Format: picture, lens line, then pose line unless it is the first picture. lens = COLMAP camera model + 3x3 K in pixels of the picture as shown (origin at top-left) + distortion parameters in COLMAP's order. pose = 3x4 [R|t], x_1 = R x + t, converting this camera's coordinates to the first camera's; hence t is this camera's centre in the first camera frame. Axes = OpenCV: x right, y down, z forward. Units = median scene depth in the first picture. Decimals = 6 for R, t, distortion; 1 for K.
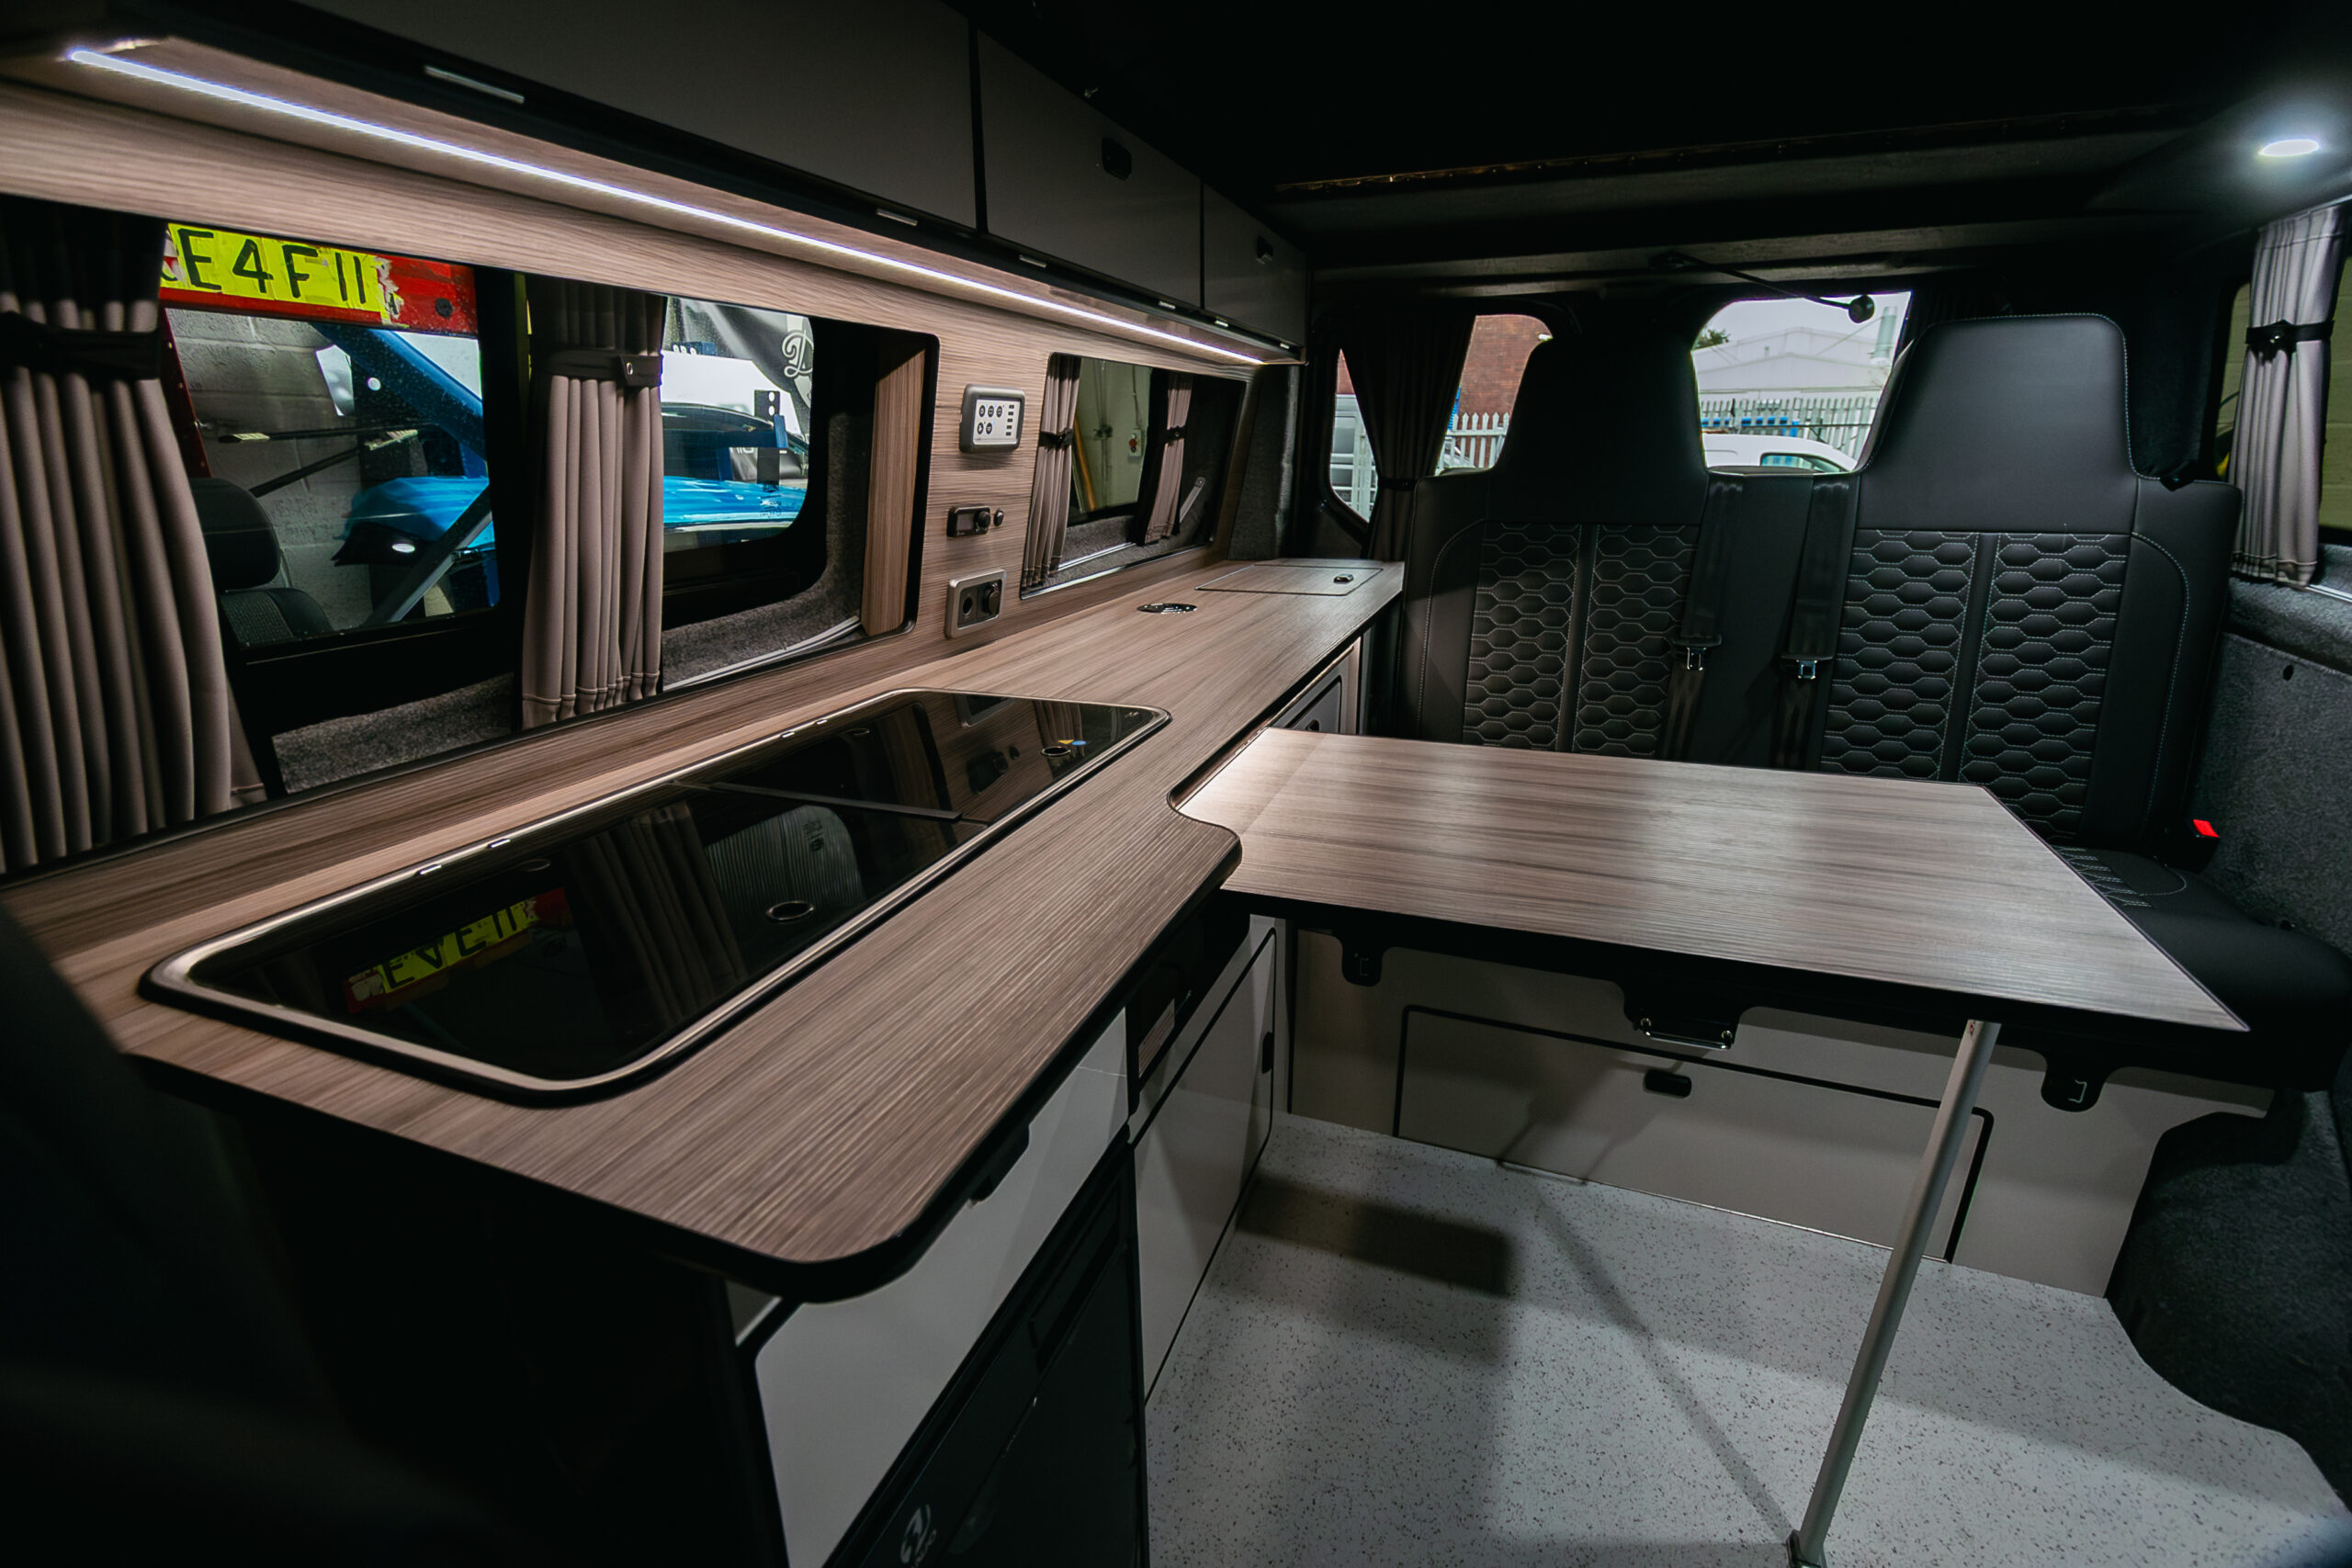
lens RADIAL K [[1026.9, 0, 1180.3], [0, 1026.9, 784.1], [0, 0, 1]] dist [0.000416, -0.001235]
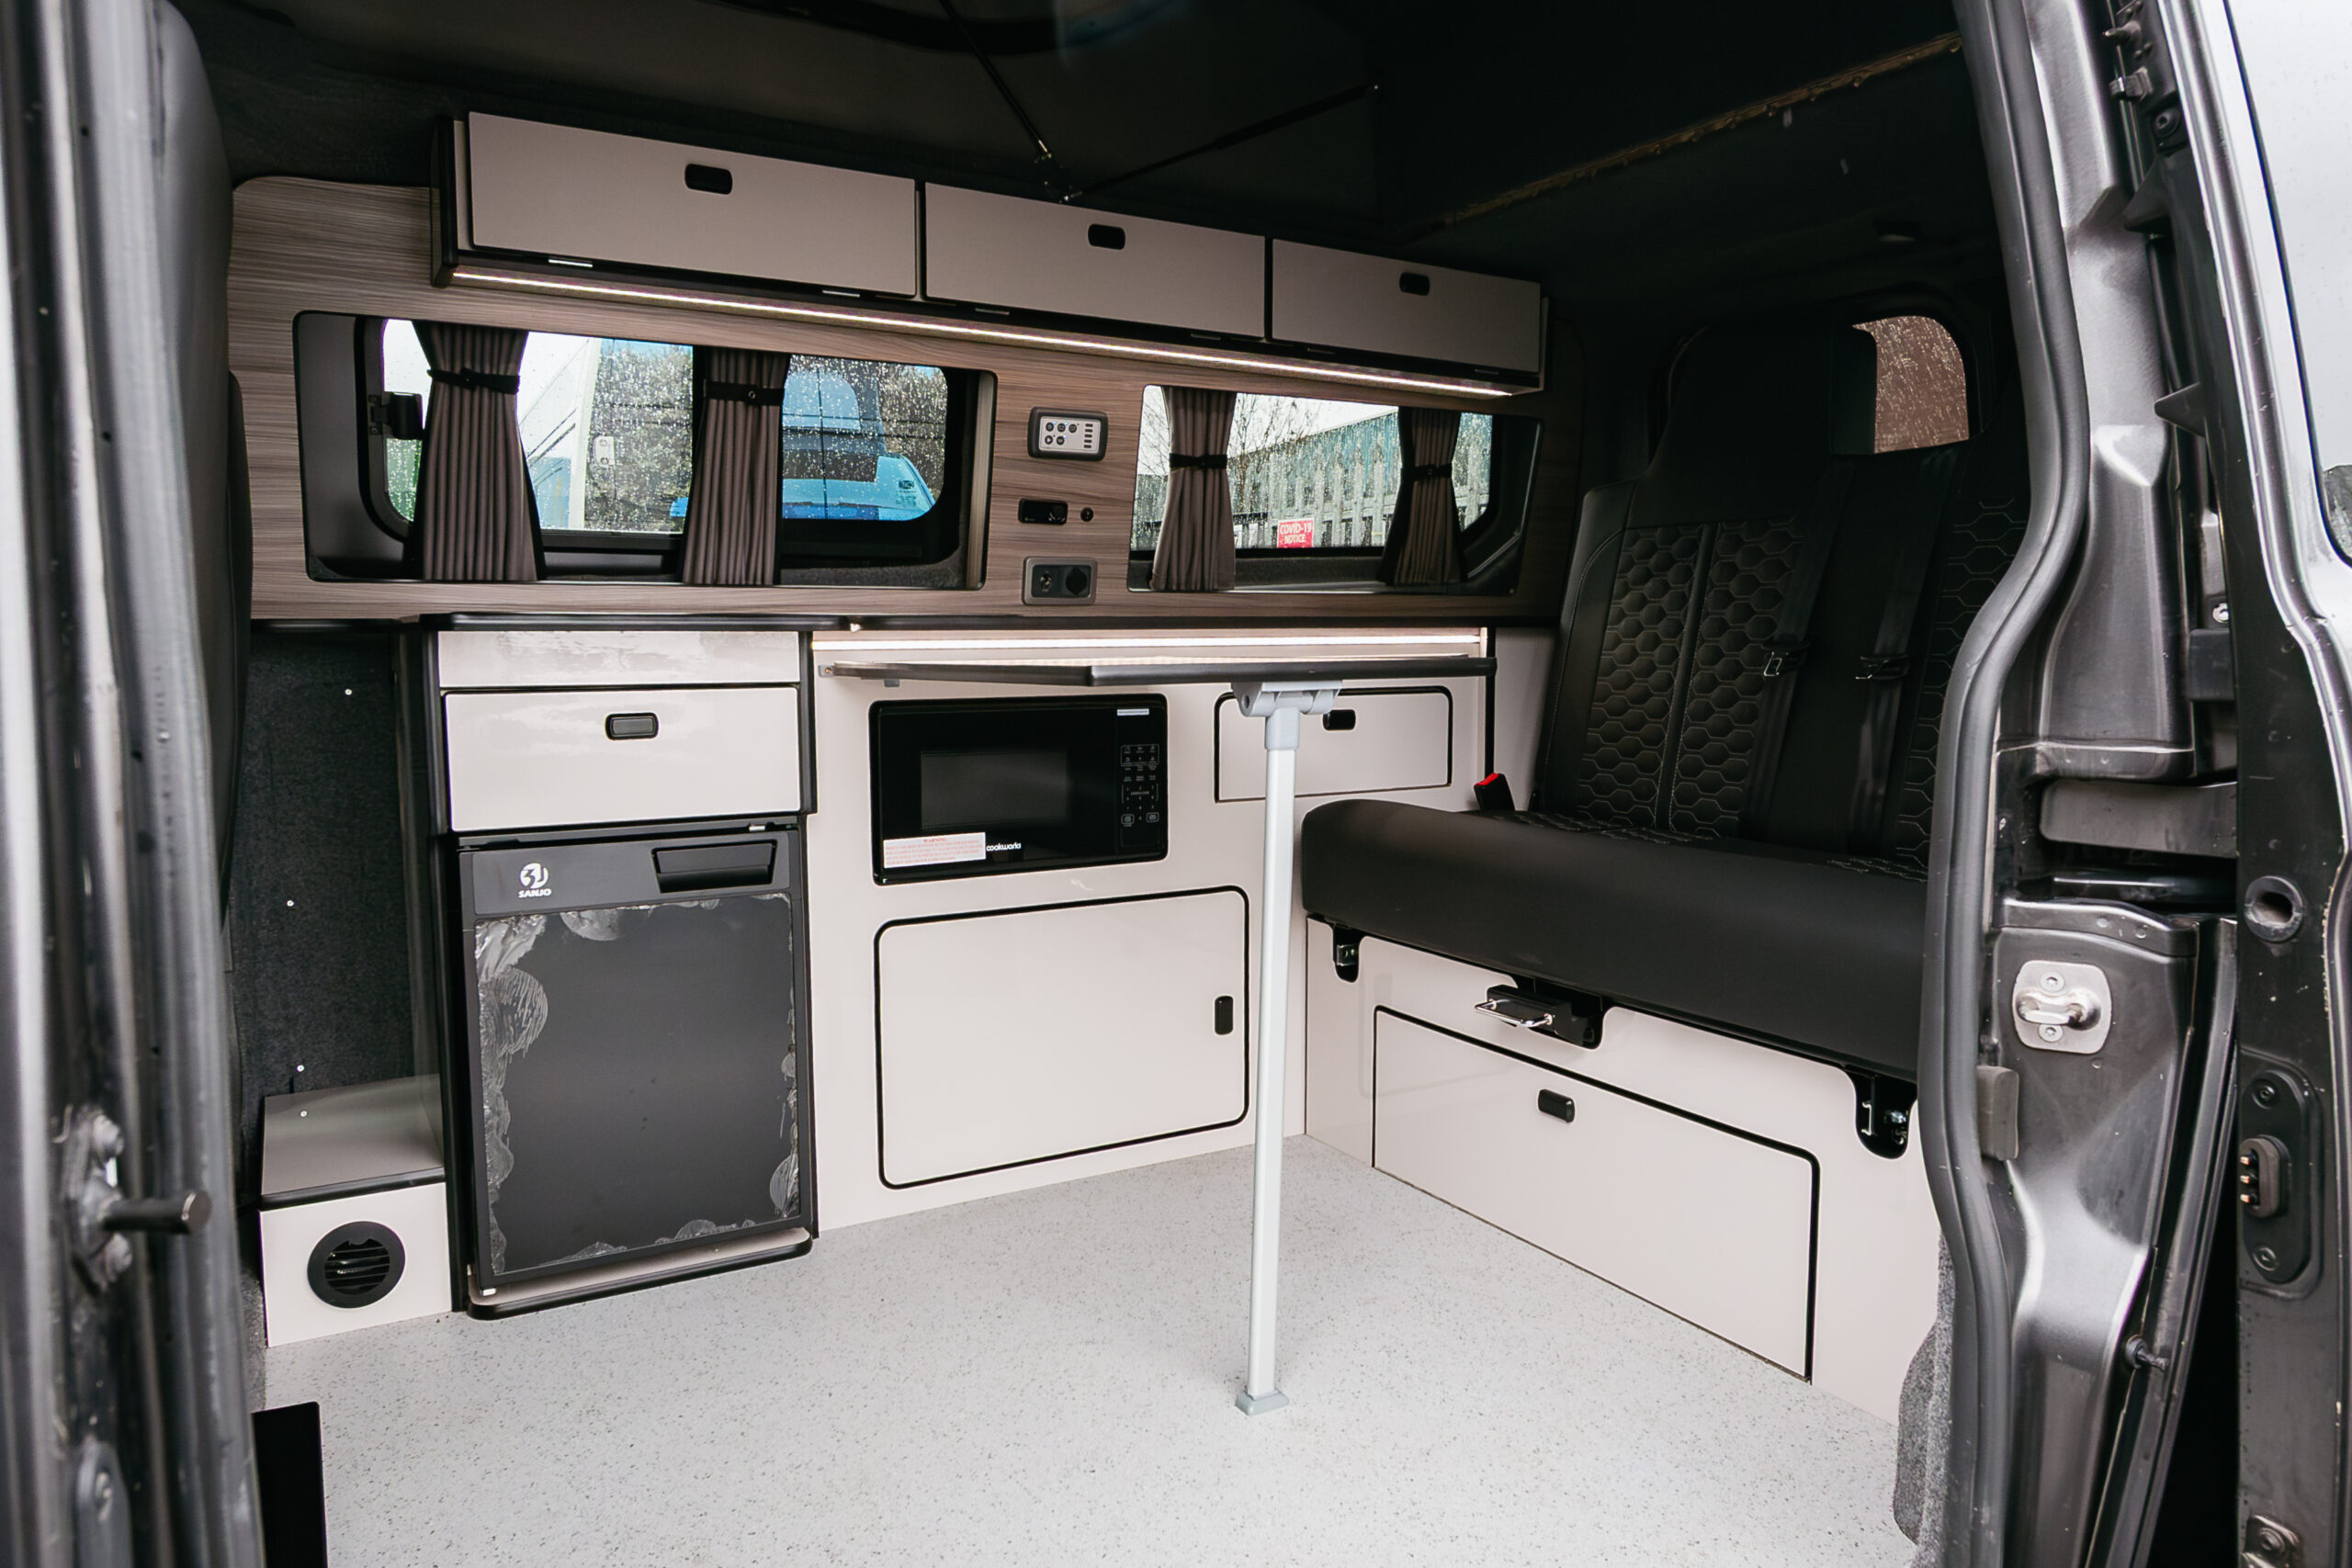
lens RADIAL K [[1536.0, 0, 1180.2], [0, 1536.0, 796.3], [0, 0, 1]] dist [0.000442, 0.002177]
pose [[0.775215, 0.070307, -0.627773, 1.149316], [-0.201958, 0.969214, -0.140844, 0.320513], [0.598544, 0.235968, 0.765548, -0.272718]]
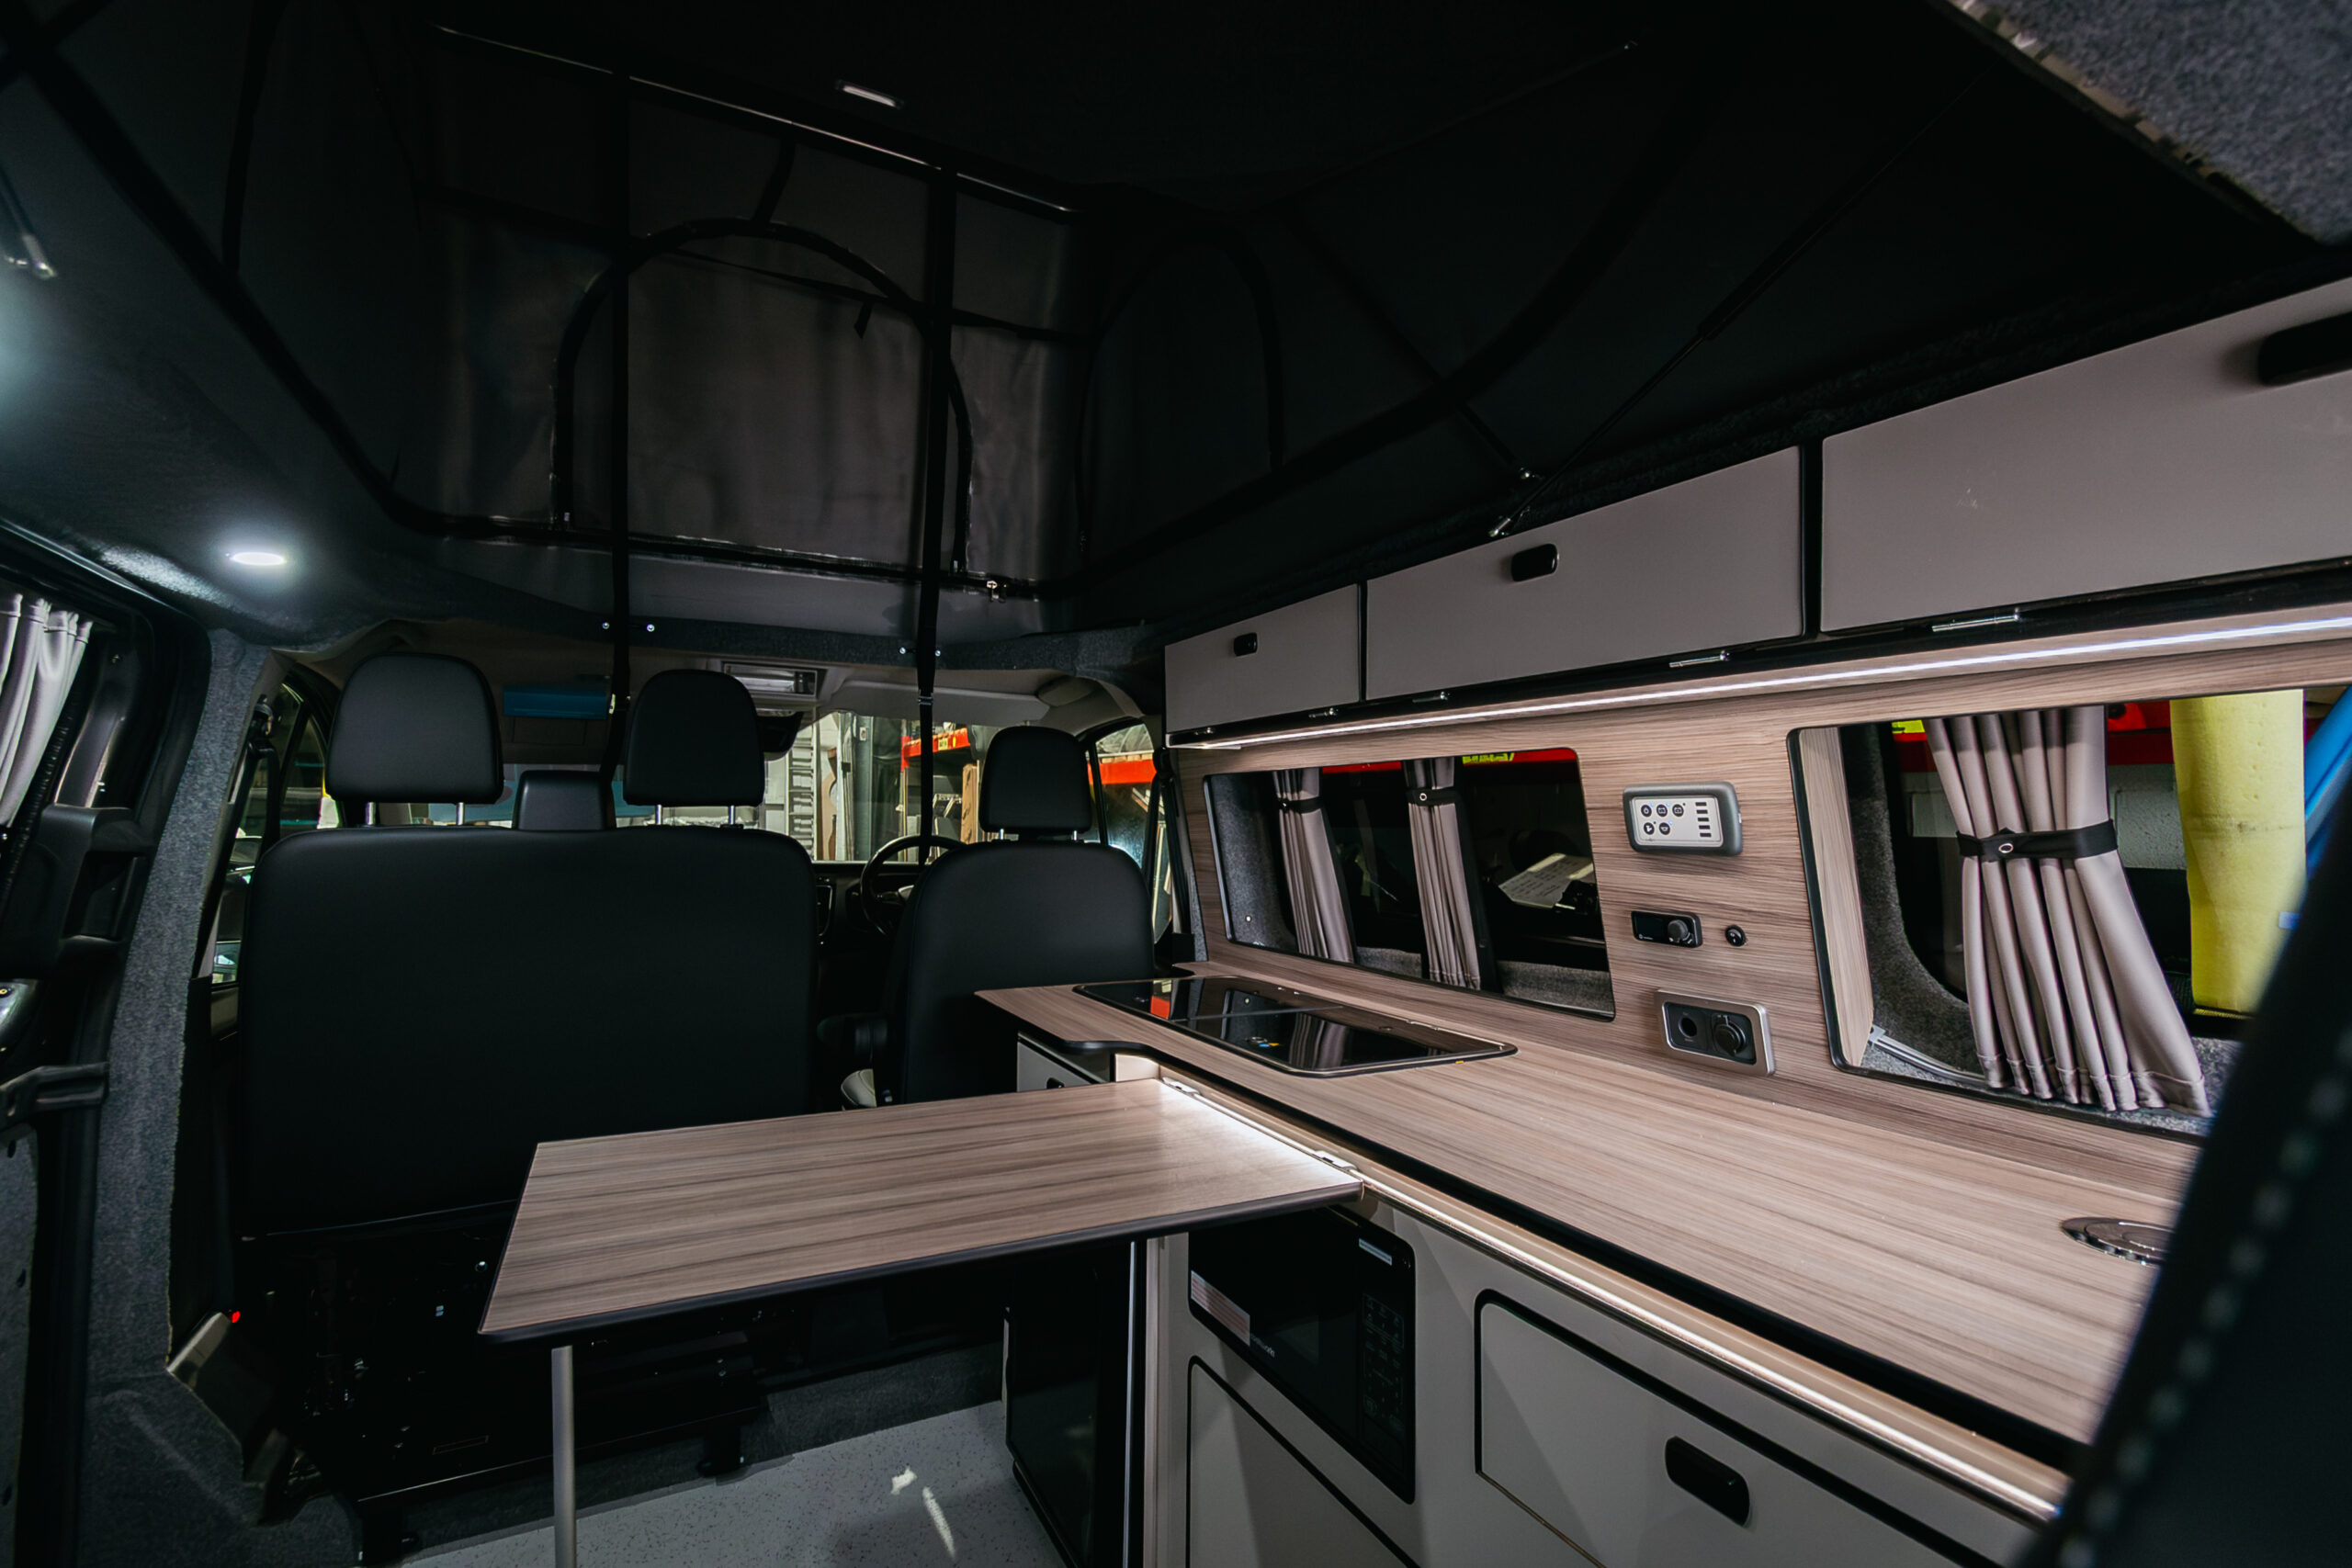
lens RADIAL K [[1046.0, 0, 1183.7], [0, 1046.0, 790.1], [0, 0, 1]] dist [0.001767, -0.000639]
pose [[-0.664185, -0.023430, -0.747201, 0.751308], [-0.239648, 0.953433, 0.183126, -0.436709], [0.708115, 0.300695, -0.638871, 1.251832]]
